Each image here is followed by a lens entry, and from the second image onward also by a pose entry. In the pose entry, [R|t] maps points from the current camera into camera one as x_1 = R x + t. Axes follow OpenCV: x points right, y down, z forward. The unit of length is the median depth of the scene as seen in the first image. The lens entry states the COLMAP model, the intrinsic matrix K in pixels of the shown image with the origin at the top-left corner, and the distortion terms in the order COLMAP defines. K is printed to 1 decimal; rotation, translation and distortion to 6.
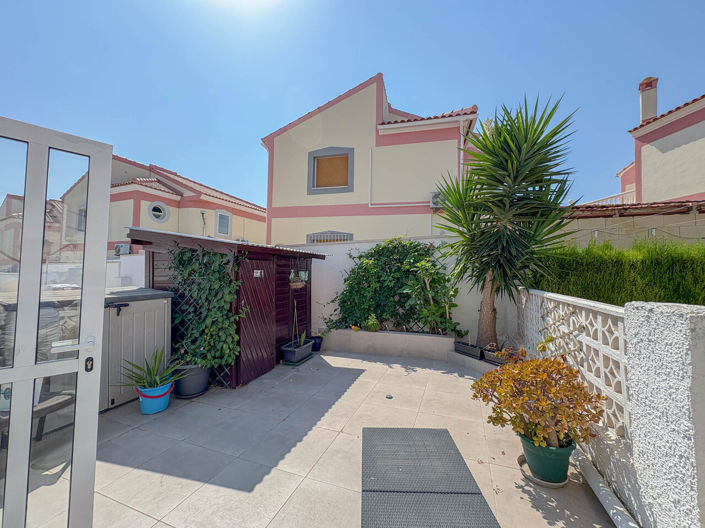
lens RADIAL K [[282.5, 0, 352.9], [0, 282.5, 263.1], [0, 0, 1]] dist [0.002640, -0.000640]
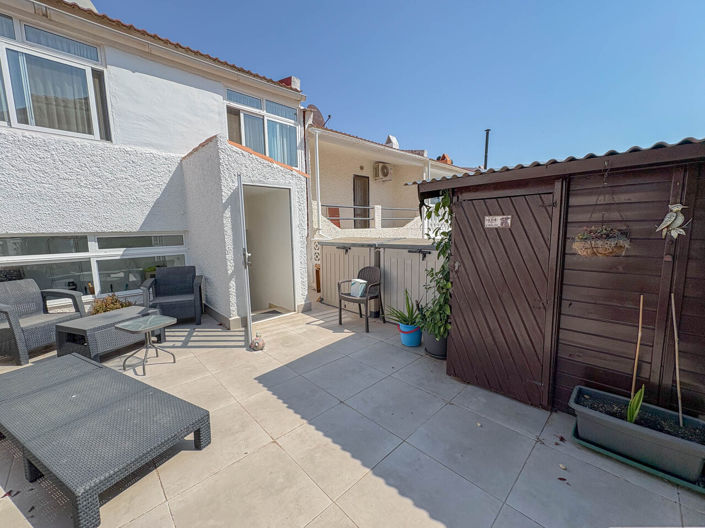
lens RADIAL K [[282.5, 0, 354.2], [0, 282.5, 264.0], [0, 0, 1]] dist [0.002640, -0.000640]
pose [[-0.421427, 0.109575, -0.900218, 0.399476], [0.049071, 0.993974, 0.098015, 0.065970], [0.905534, -0.002868, -0.424265, 1.253935]]
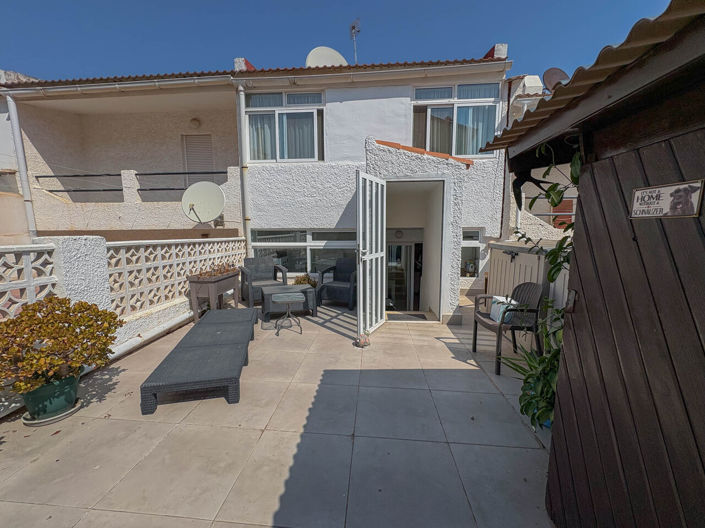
lens RADIAL K [[282.5, 0, 351.1], [0, 282.5, 264.0], [0, 0, 1]] dist [0.002640, -0.000640]
pose [[-0.959686, 0.023020, -0.280130, -0.055665], [0.002518, 0.997305, 0.073328, 0.087087], [0.281063, 0.069666, -0.957157, 1.463075]]
